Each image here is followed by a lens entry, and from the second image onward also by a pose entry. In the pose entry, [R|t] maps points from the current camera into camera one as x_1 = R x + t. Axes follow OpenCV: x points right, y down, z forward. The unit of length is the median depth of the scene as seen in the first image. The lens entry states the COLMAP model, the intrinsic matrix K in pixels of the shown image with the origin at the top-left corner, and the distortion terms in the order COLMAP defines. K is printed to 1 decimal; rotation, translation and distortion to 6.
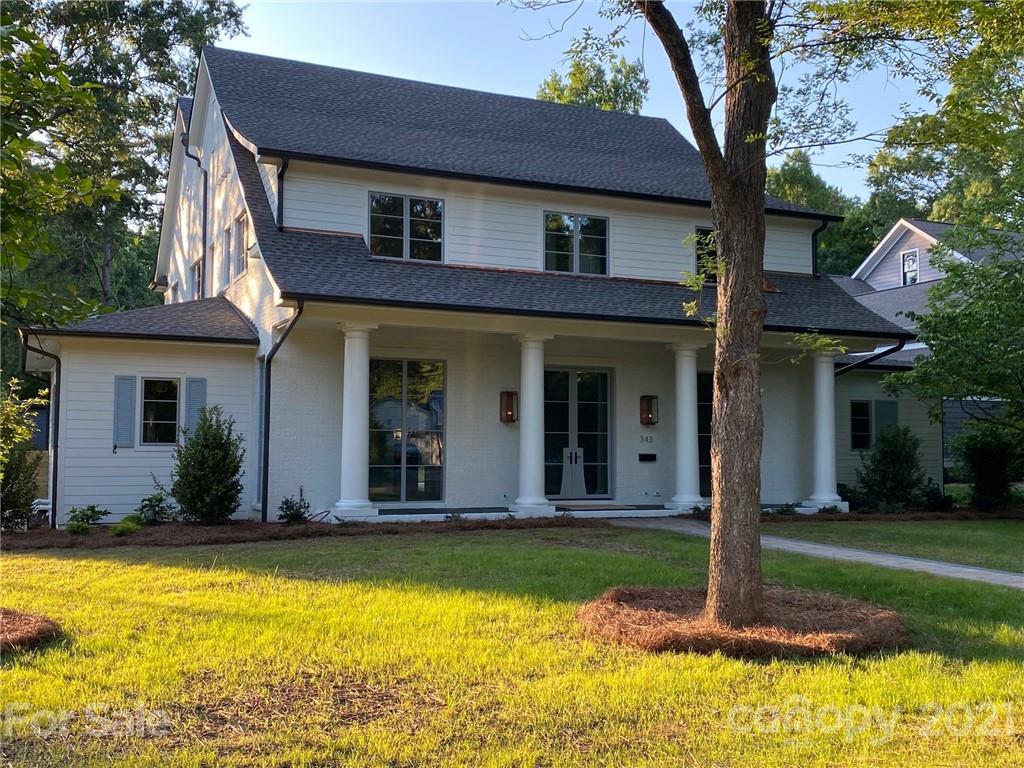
lens RADIAL K [[1044.9, 0, 512.6], [0, 1044.9, 386.0], [0, 0, 1]] dist [-0.028986, 0.000000]
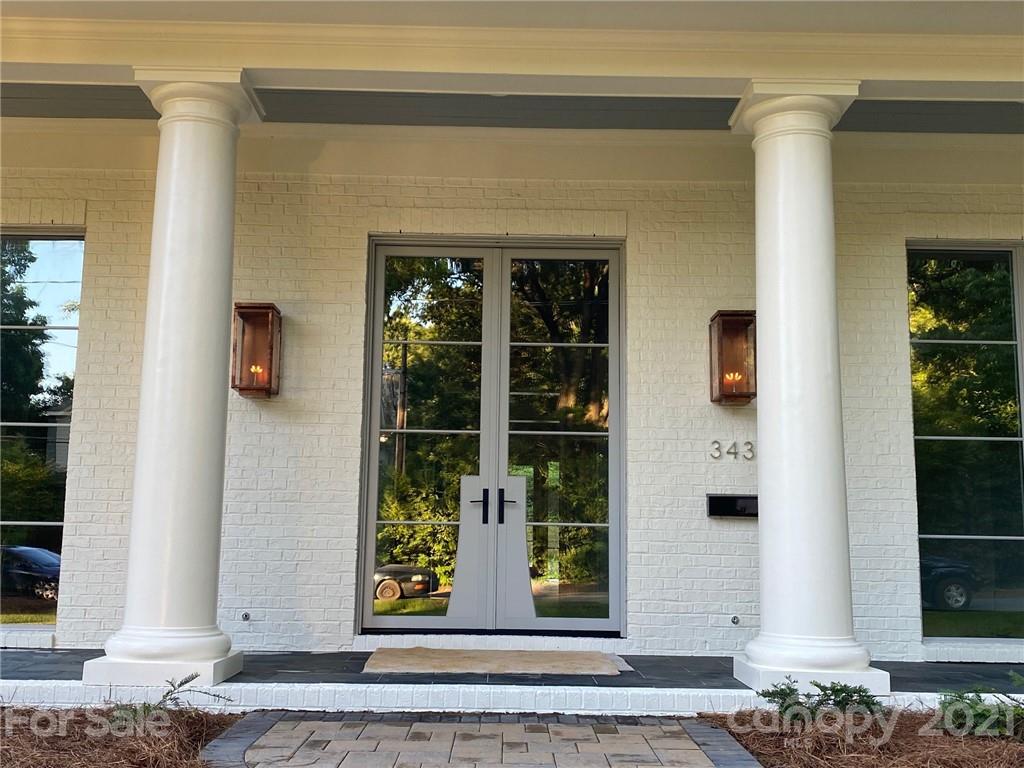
lens RADIAL K [[1044.9, 0, 509.2], [0, 1044.9, 384.5], [0, 0, 1]] dist [-0.028986, 0.000000]
pose [[0.921223, -0.045164, -0.386405, 0.198740], [0.010675, 0.995799, -0.090942, 0.061947], [0.388889, 0.079653, 0.917835, 0.702389]]
